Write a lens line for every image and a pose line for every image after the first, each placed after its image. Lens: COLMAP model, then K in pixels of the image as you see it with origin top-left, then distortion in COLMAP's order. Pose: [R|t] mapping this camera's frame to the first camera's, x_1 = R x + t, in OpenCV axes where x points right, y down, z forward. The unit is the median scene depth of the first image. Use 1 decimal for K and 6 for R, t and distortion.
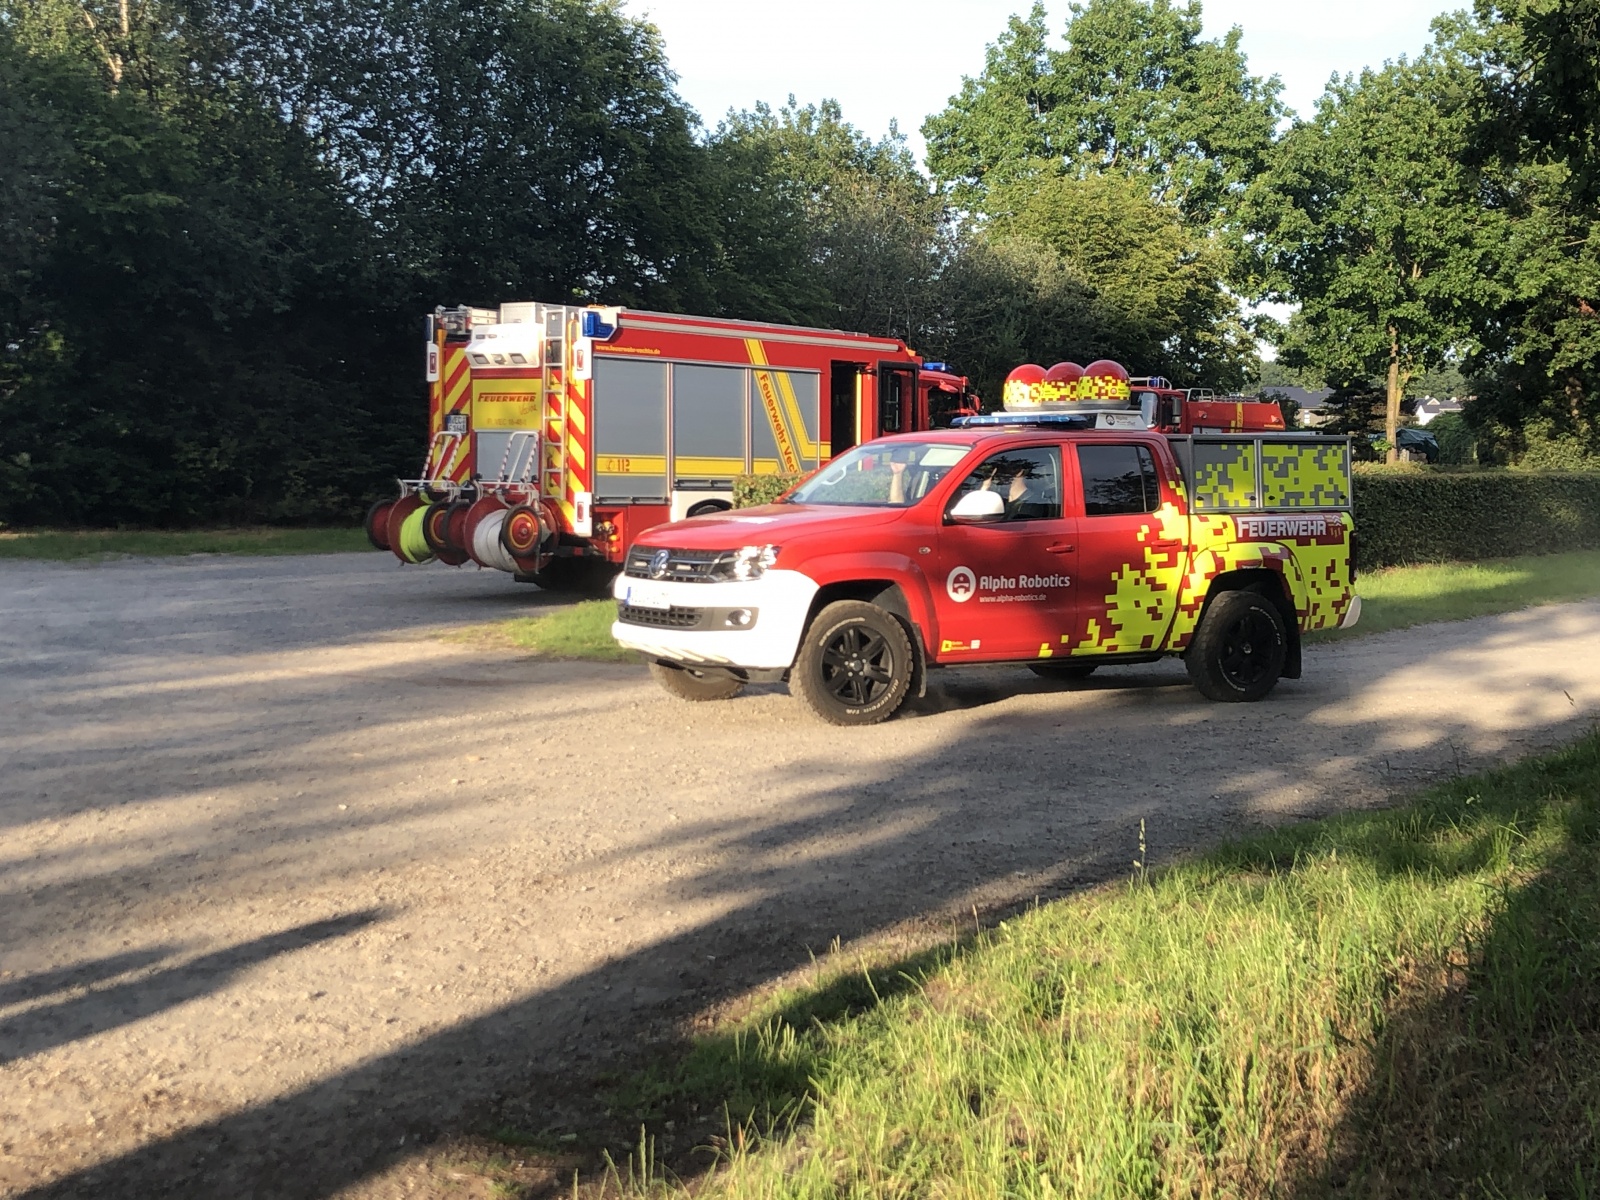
lens RADIAL K [[2255.3, 0, 799.7], [0, 2255.3, 601.3], [0, 0, 1]] dist [0.260188, 0.000000]
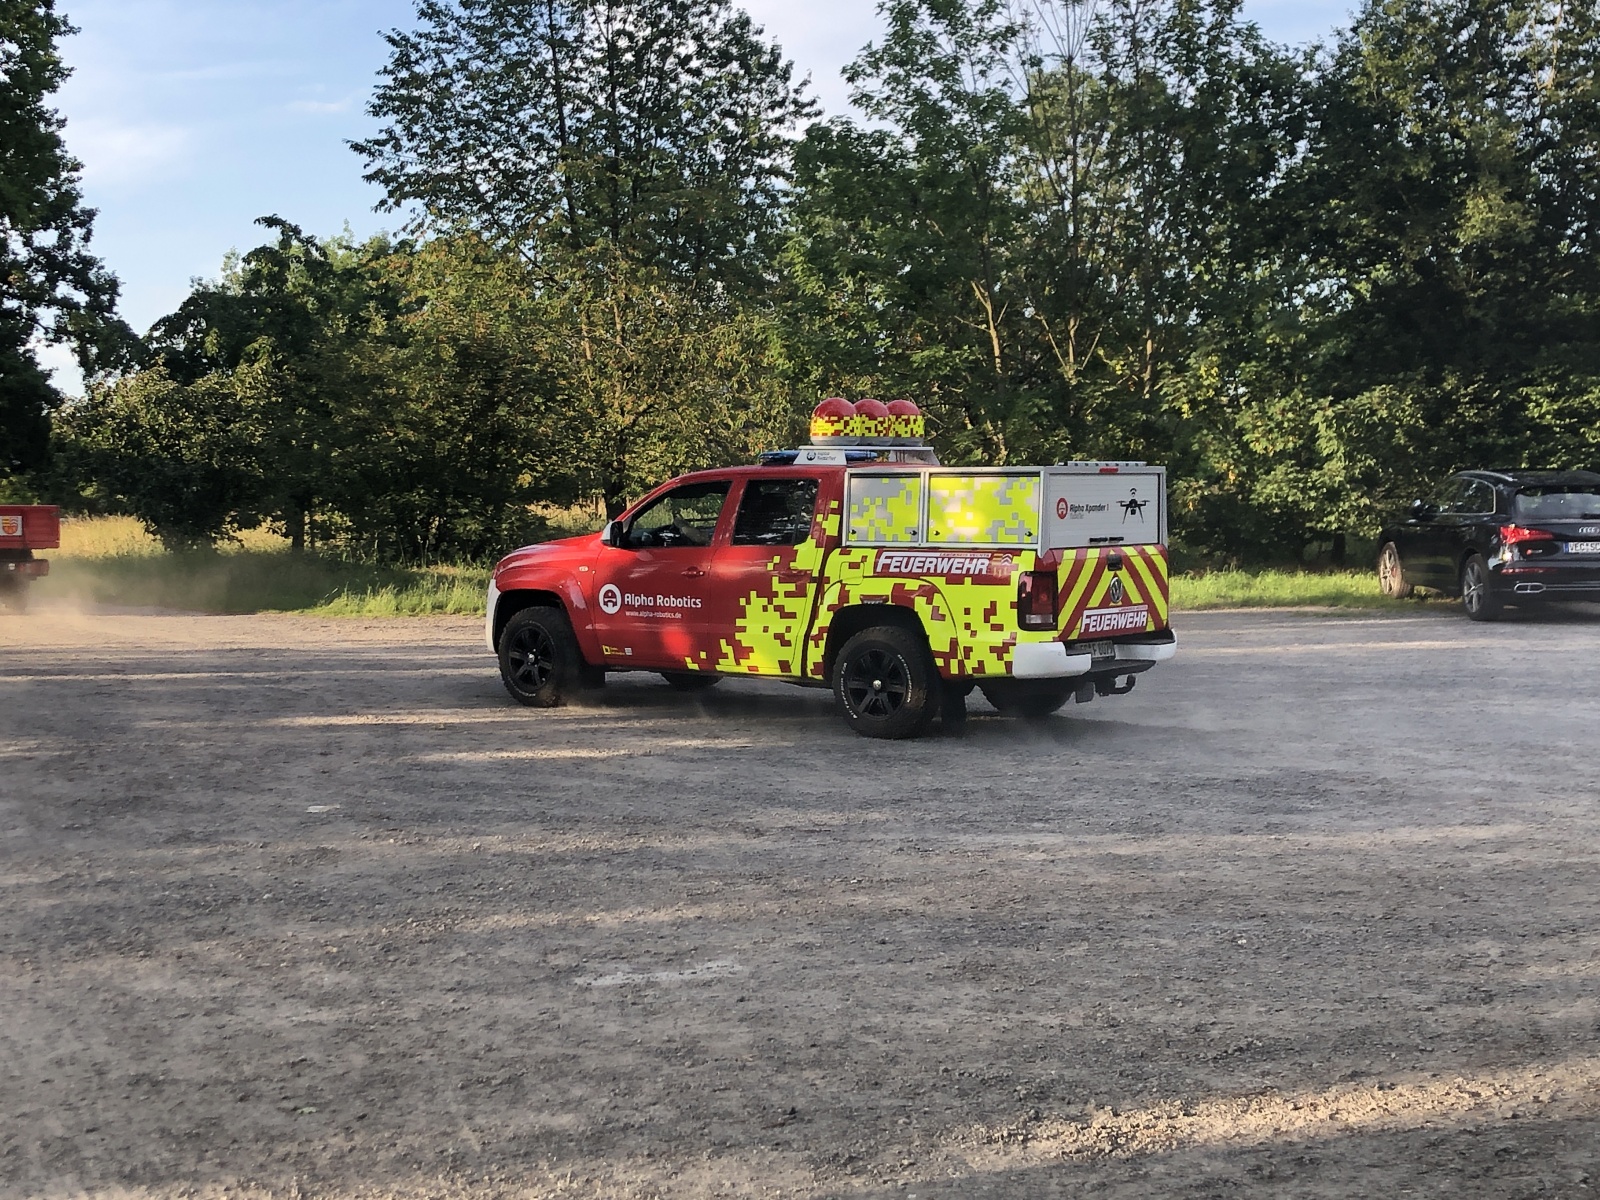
lens RADIAL K [[2255.3, 0, 799.9], [0, 2255.3, 598.9], [0, 0, 1]] dist [0.260188, 0.000000]
pose [[0.318185, 0.052790, -0.946558, 1.129882], [-0.045765, 0.998140, 0.040283, -0.055228], [0.946923, 0.030502, 0.320009, 0.664443]]
